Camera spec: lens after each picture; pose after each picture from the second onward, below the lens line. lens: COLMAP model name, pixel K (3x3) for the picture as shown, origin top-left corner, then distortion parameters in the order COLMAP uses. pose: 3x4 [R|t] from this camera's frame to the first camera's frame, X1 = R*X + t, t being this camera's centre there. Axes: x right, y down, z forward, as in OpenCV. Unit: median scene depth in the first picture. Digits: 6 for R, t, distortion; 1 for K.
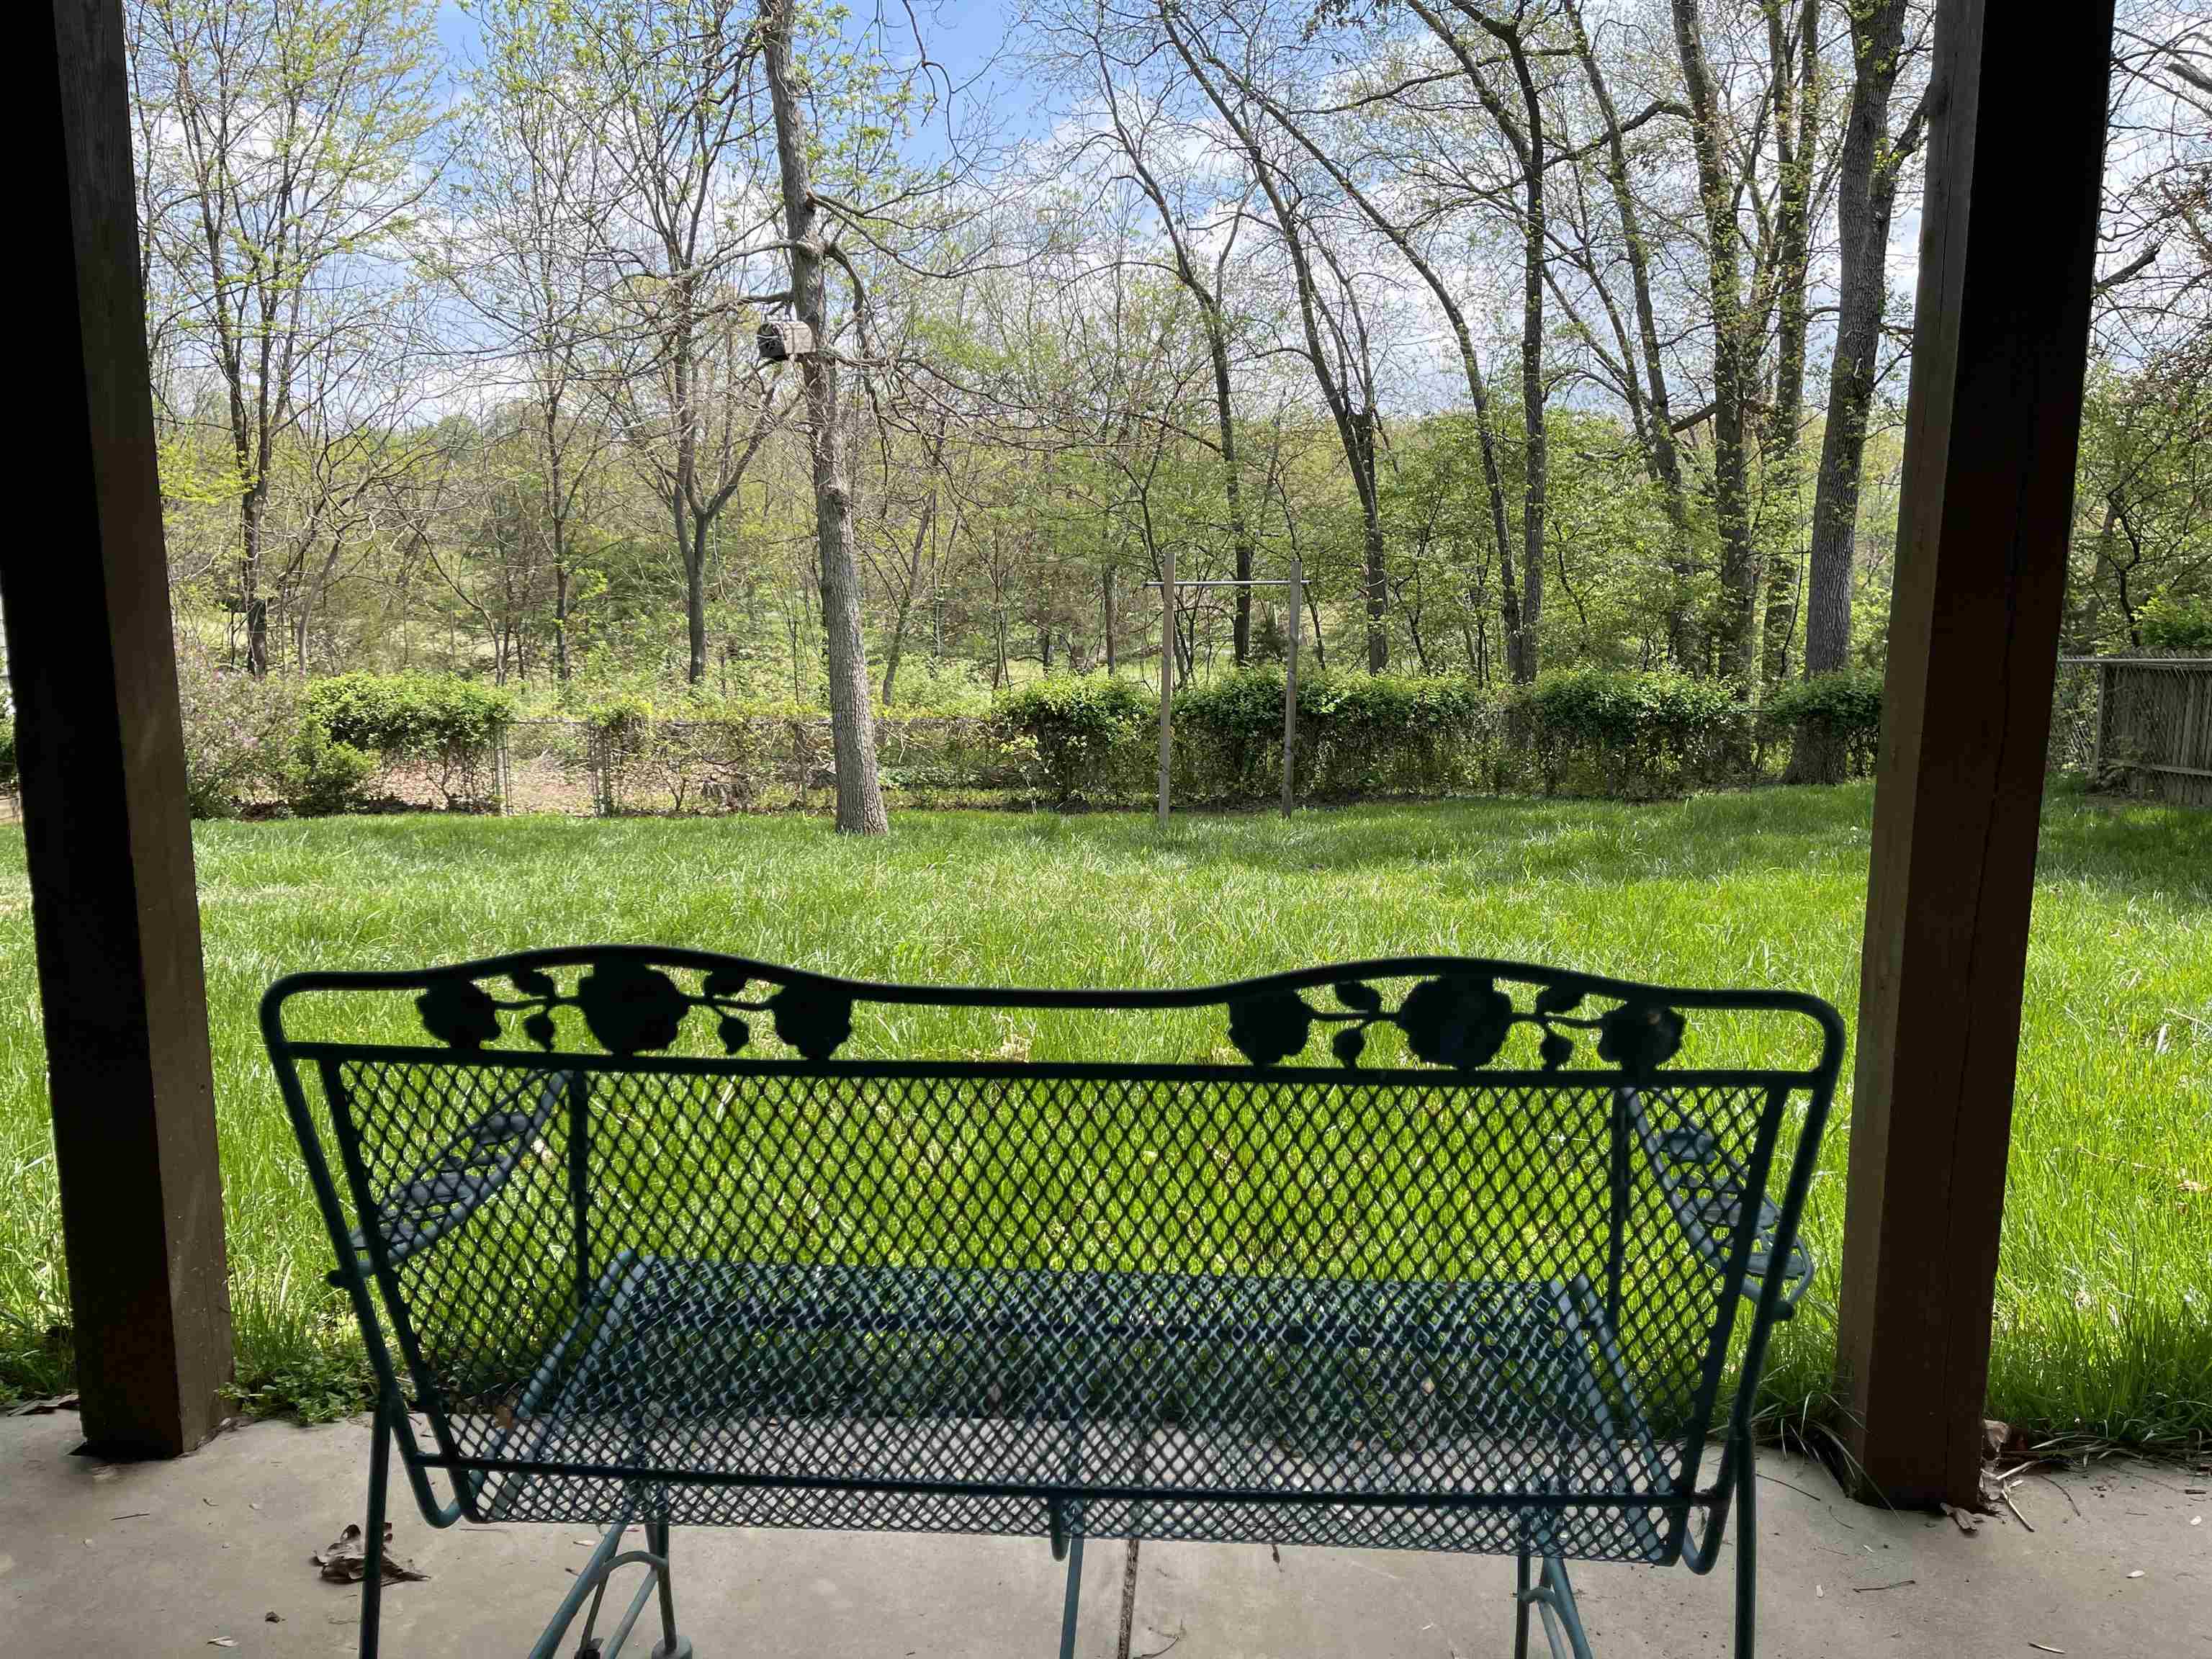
lens RADIAL K [[1665.4, 0, 1114.6], [0, 1665.4, 840.6], [0, 0, 1]] dist [0.050596, -0.055161]
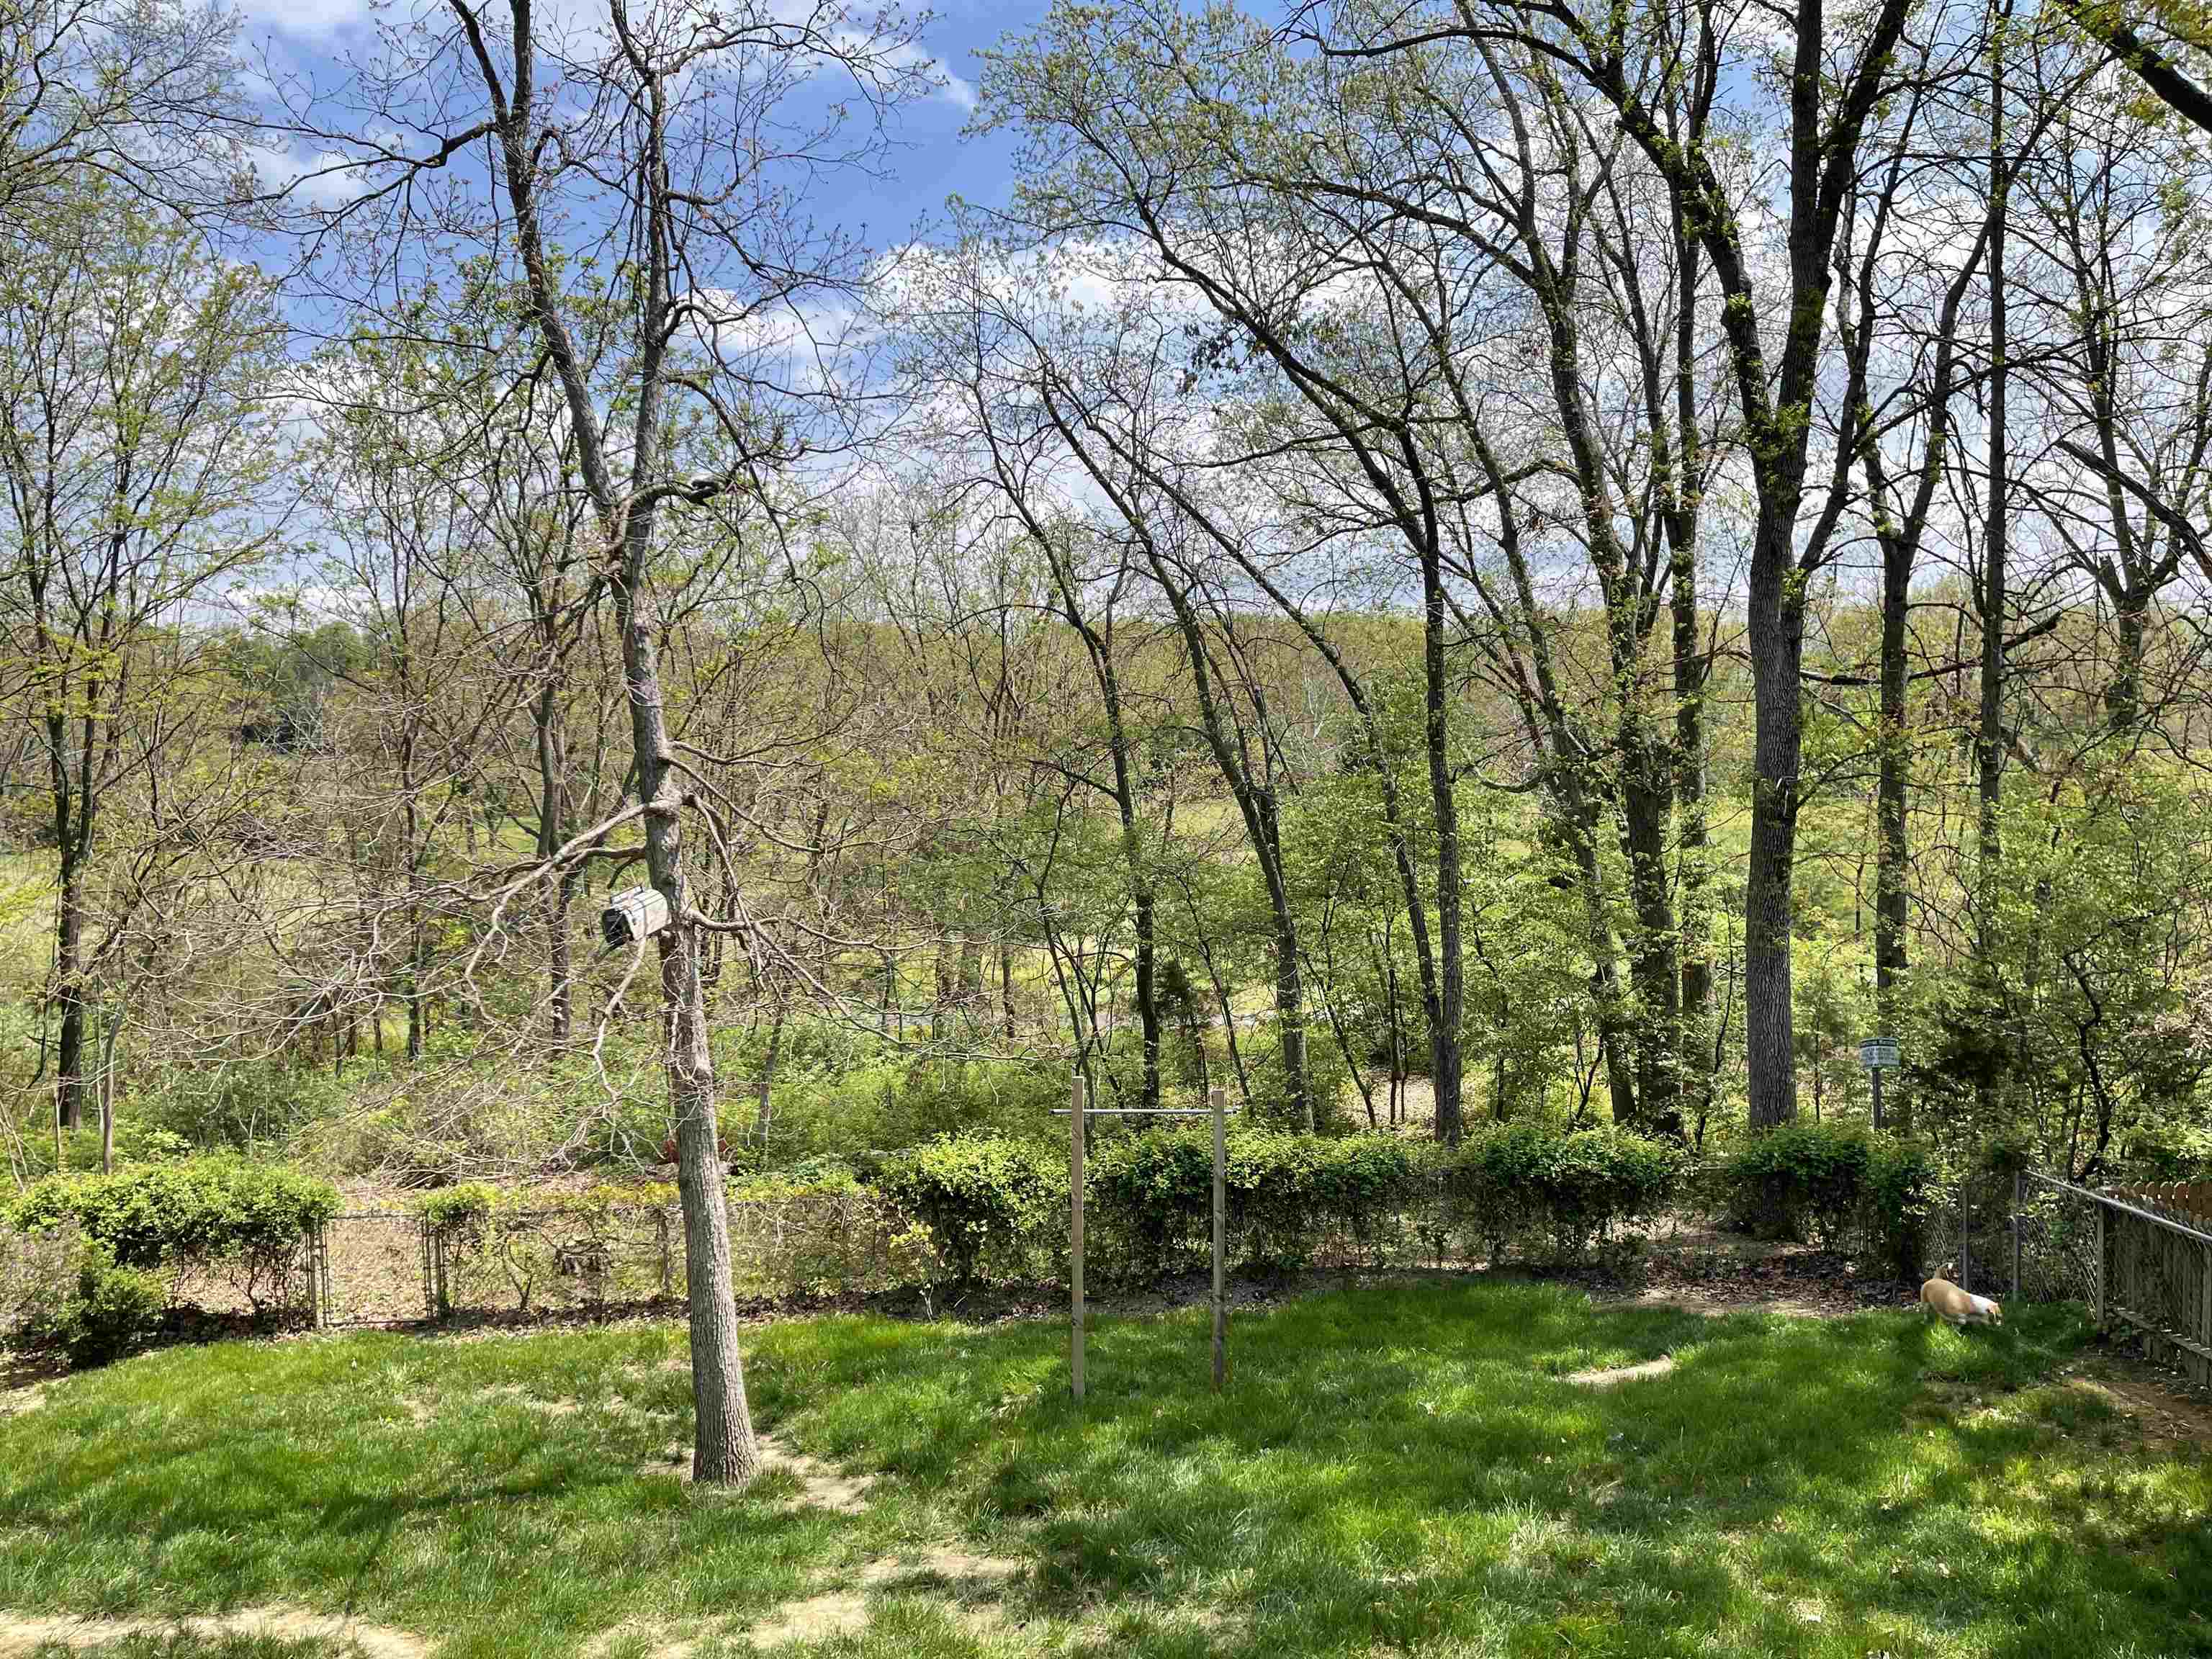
lens RADIAL K [[1665.4, 0, 1106.6], [0, 1665.4, 832.8], [0, 0, 1]] dist [0.050596, -0.055161]
pose [[0.997731, -0.026278, 0.061979, -0.002466], [0.032998, 0.993381, -0.110021, -0.160551], [-0.058678, 0.111817, 0.991995, 0.076465]]
